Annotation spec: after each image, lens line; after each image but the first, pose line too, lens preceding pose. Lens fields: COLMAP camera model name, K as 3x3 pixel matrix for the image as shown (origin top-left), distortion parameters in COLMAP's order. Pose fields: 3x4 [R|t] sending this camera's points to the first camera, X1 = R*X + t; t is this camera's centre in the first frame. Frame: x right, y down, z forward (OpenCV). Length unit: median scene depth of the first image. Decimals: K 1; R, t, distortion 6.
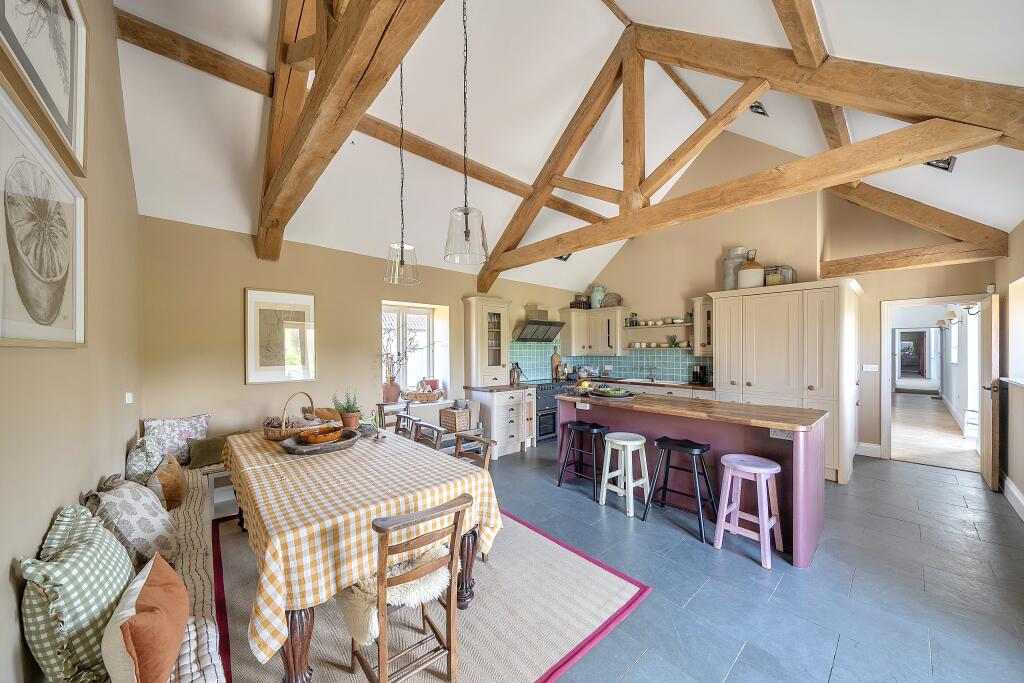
lens RADIAL K [[354.2, 0, 523.2], [0, 354.2, 346.6], [0, 0, 1]] dist [-0.001289, -0.000006]
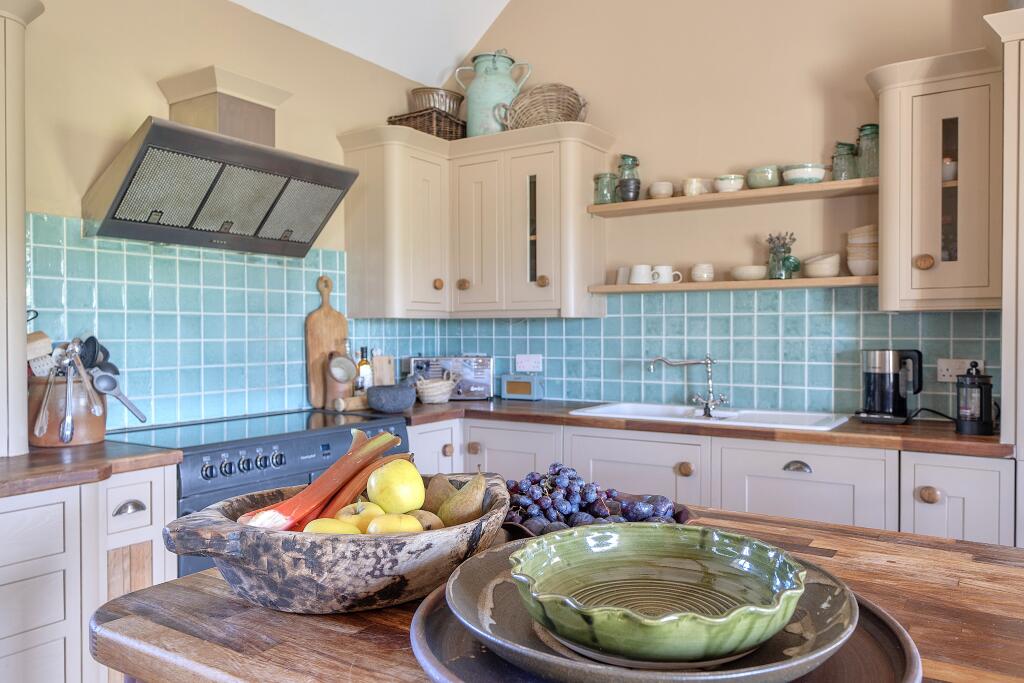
lens RADIAL K [[741.8, 0, 515.3], [0, 741.8, 341.3], [0, 0, 1]] dist [0.002975, 0.000630]
pose [[0.970341, 0.000273, 0.241740, 0.100182], [-0.005285, 0.999784, 0.020088, 0.034117], [-0.241682, -0.020770, 0.970133, 0.488963]]
